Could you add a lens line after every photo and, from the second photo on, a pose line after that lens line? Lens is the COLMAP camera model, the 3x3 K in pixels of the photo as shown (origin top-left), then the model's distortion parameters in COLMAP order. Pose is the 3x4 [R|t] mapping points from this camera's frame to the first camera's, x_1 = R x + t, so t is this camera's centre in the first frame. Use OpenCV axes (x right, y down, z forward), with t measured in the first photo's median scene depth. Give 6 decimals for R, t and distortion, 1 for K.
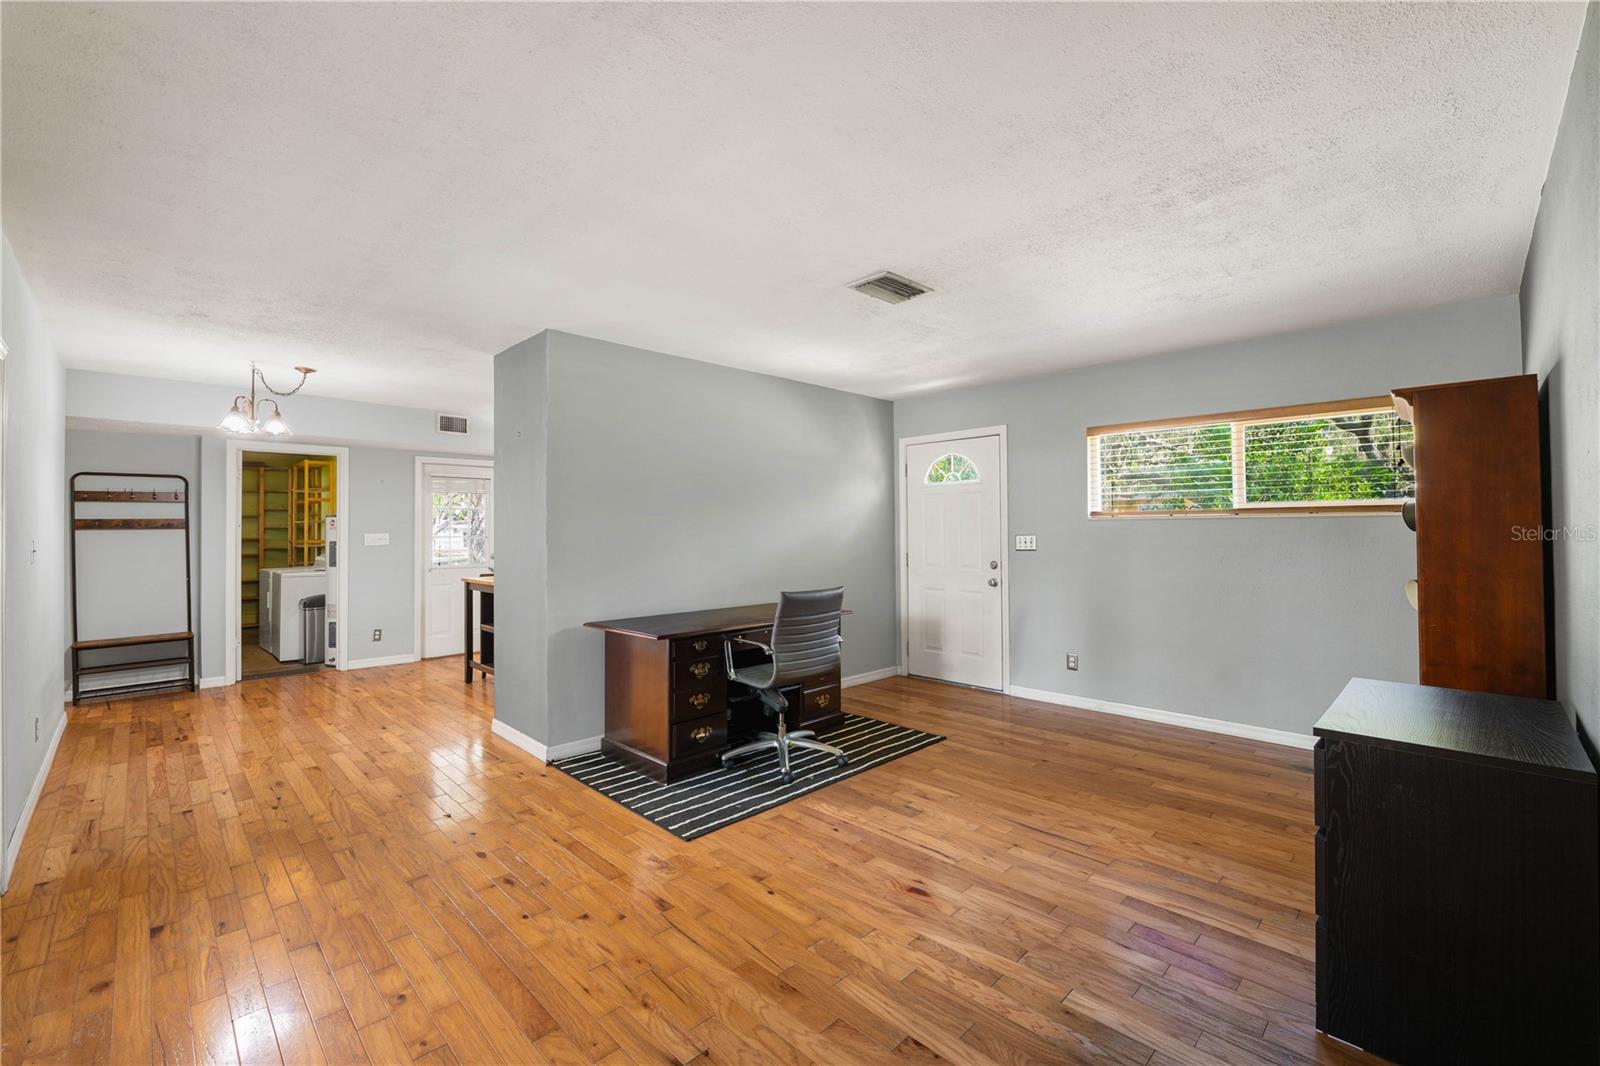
lens RADIAL K [[669.8, 0, 800.0], [0, 669.8, 533.0], [0, 0, 1]] dist [-0.012923, 0.000177]
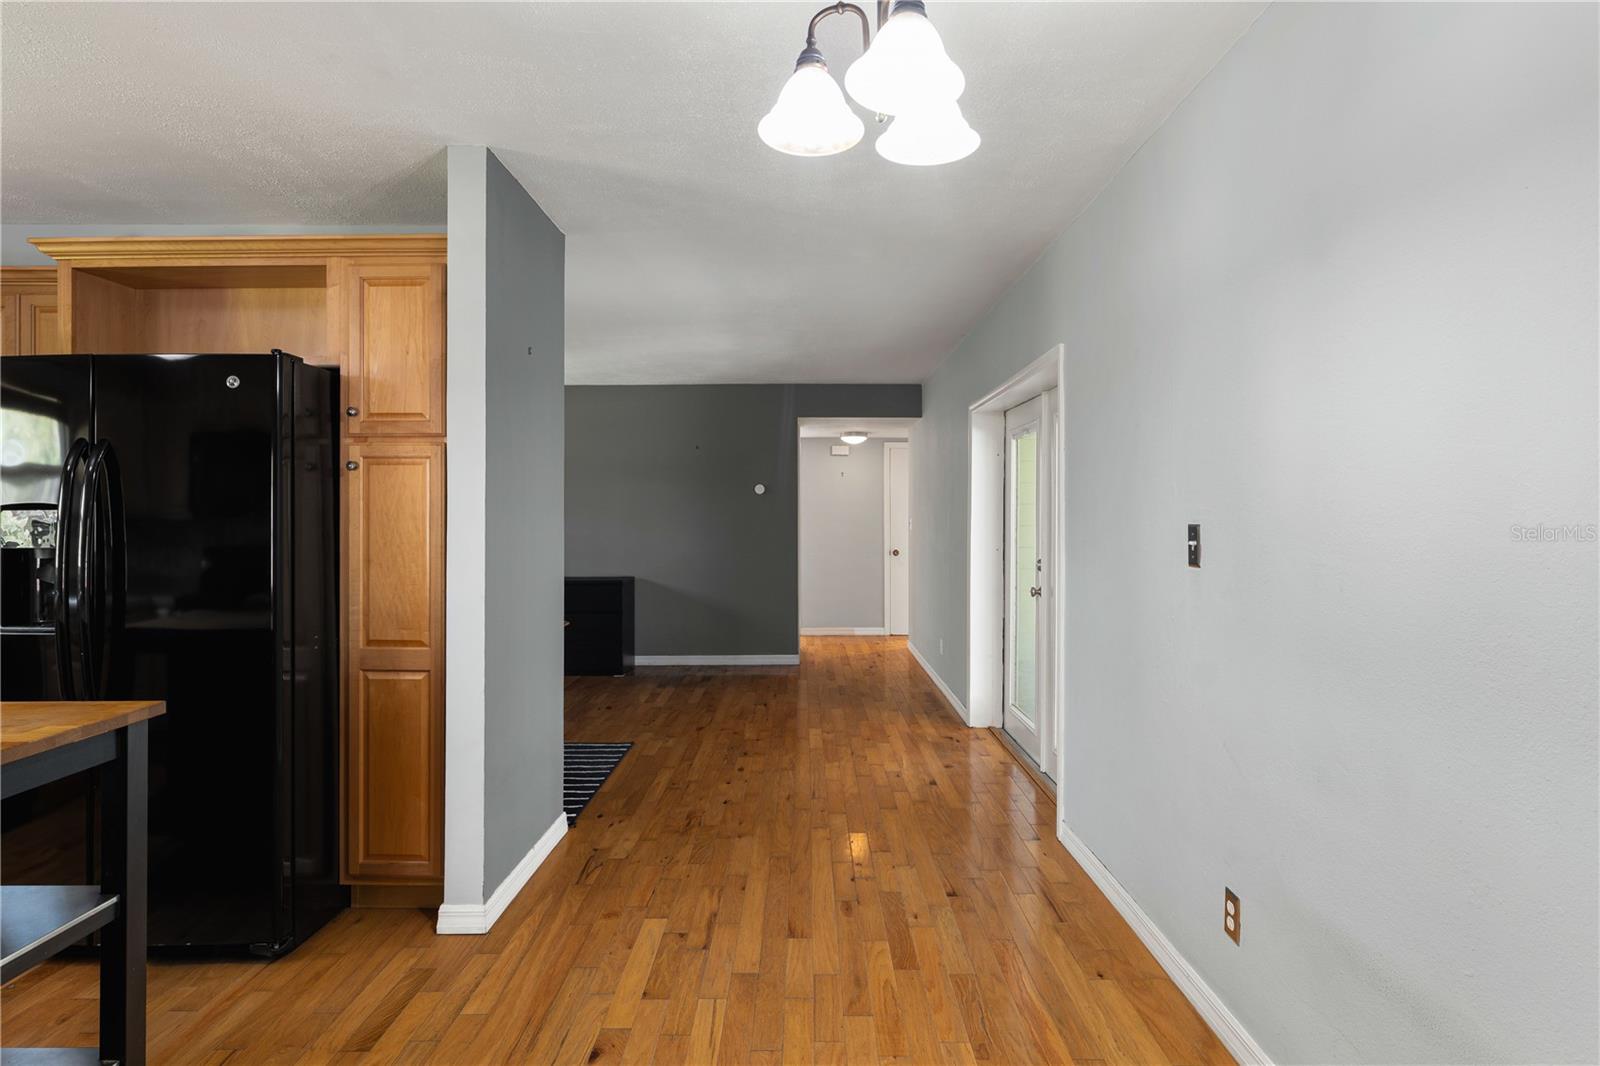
lens RADIAL K [[844.6, 0, 798.4], [0, 844.6, 516.5], [0, 0, 1]] dist [0.000600, 0.000173]
pose [[-0.705079, 0.002993, 0.709122, -1.466190], [-0.003749, 0.999961, -0.007948, 0.009840], [-0.709119, -0.008262, -0.705041, 1.777099]]
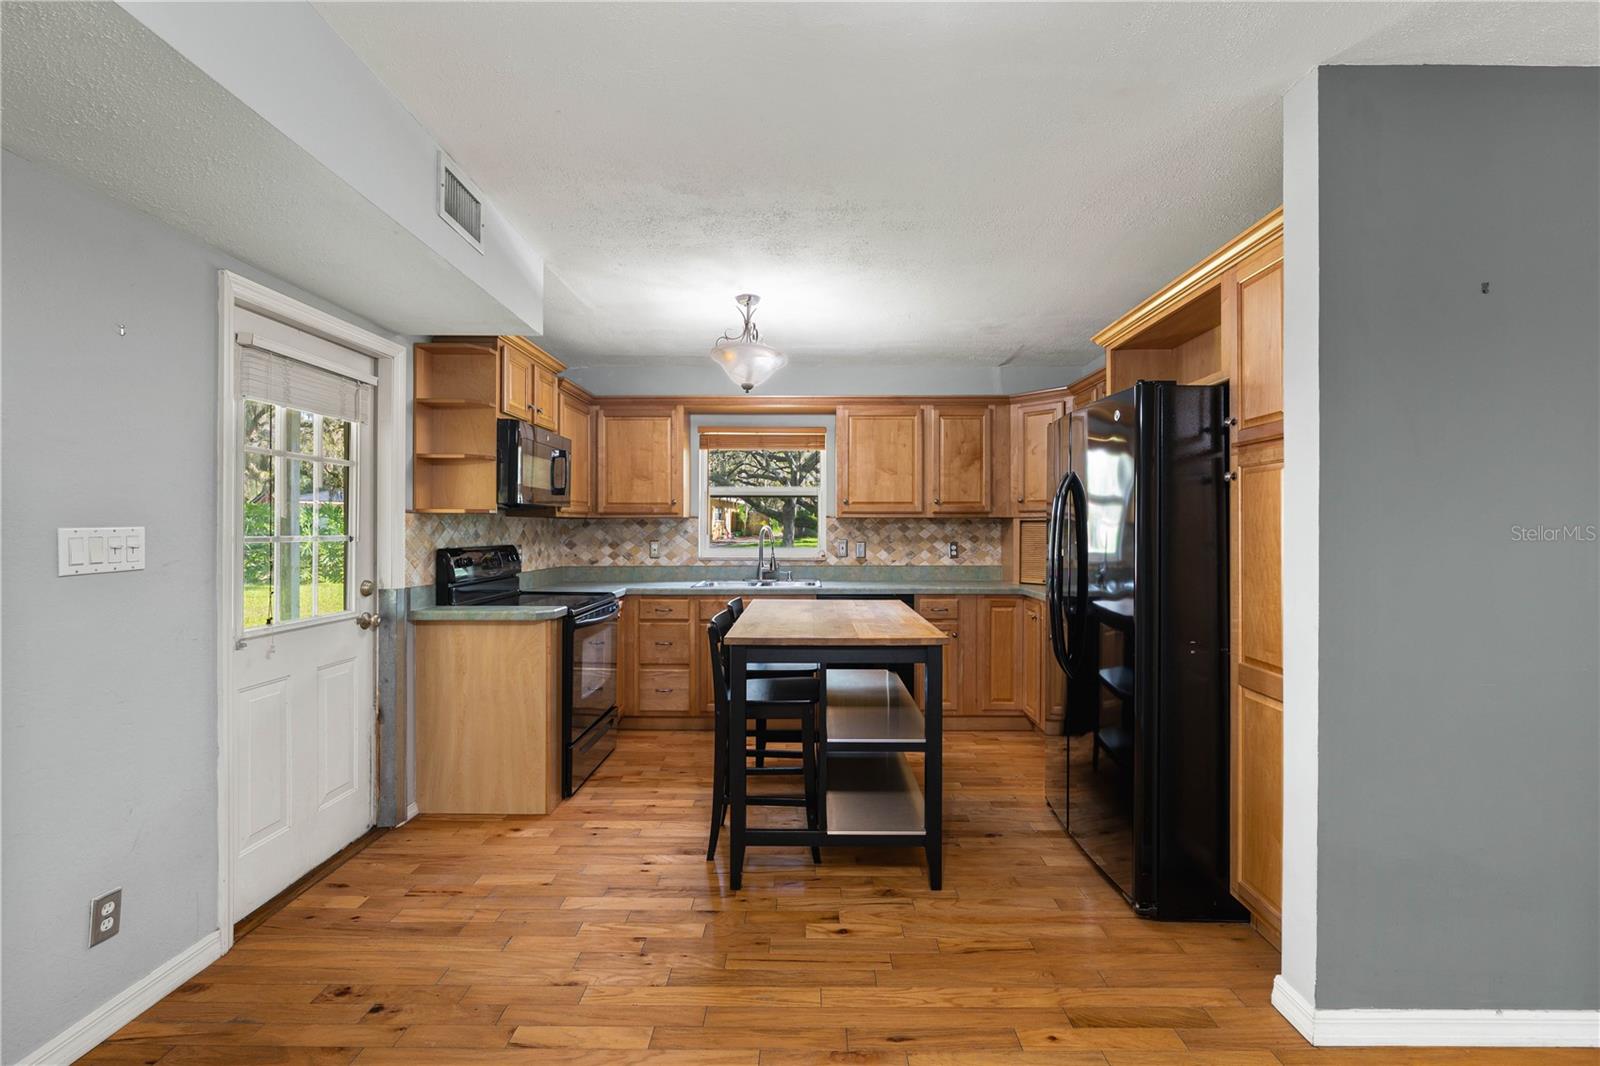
lens RADIAL K [[669.4, 0, 800.2], [0, 669.4, 525.5], [0, 0, 1]] dist [-0.014376, -0.000029]
pose [[0.712167, 0.002333, 0.702006, -1.313526], [-0.006469, 0.999974, 0.003239, 0.002956], [-0.701980, -0.006848, 0.712163, 1.315200]]
